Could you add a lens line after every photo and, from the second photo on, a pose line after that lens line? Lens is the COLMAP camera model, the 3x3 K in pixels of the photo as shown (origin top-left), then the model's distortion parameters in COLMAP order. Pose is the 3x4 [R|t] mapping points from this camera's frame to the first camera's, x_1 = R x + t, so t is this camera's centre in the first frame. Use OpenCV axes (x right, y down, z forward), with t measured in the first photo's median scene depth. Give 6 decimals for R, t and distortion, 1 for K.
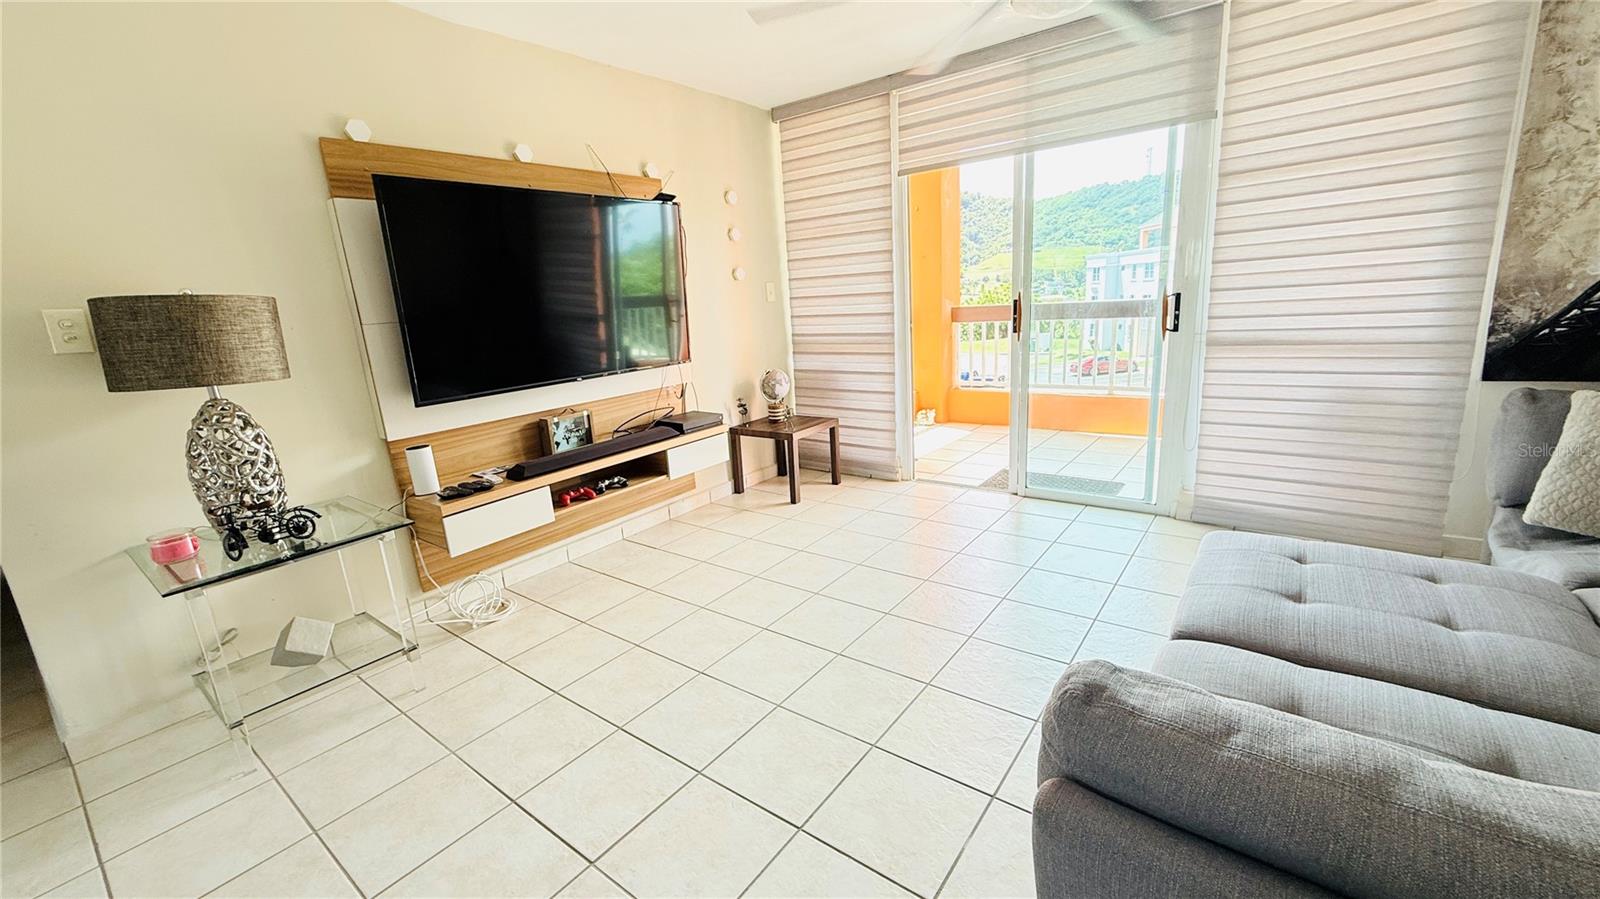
lens RADIAL K [[637.4, 0, 794.2], [0, 637.4, 453.5], [0, 0, 1]] dist [0.001383, 0.000397]
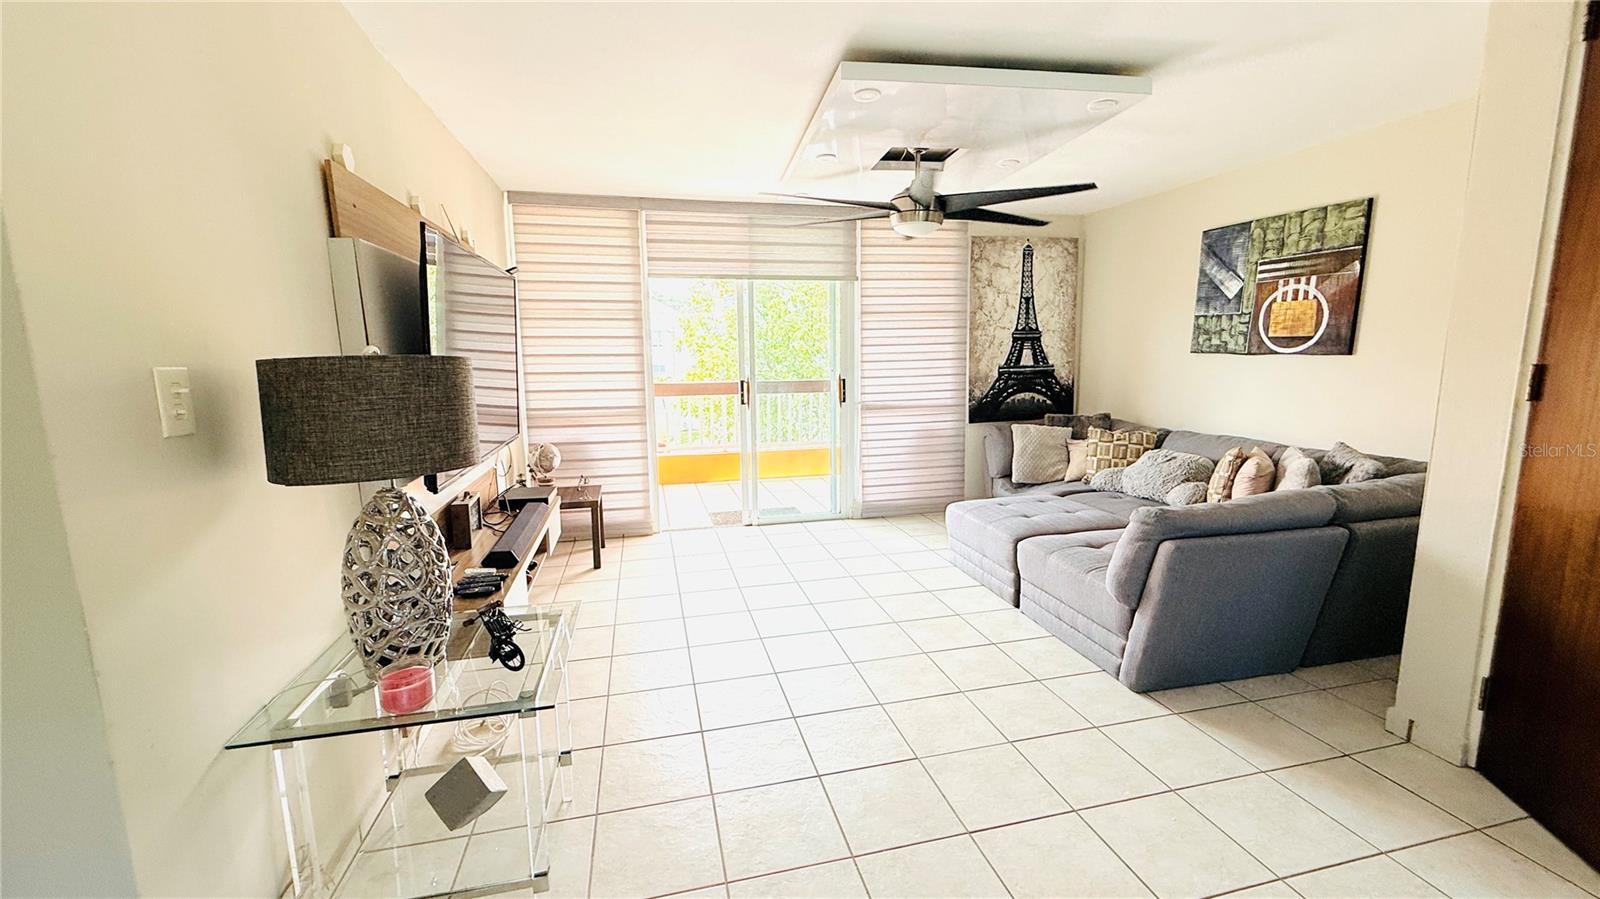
lens RADIAL K [[637.4, 0, 788.7], [0, 637.4, 449.1], [0, 0, 1]] dist [0.001383, 0.000397]
pose [[0.635069, -0.061314, 0.770018, -0.784455], [0.159081, 0.985858, -0.052701, -0.011835], [-0.755897, 0.155964, 0.635842, 0.104717]]
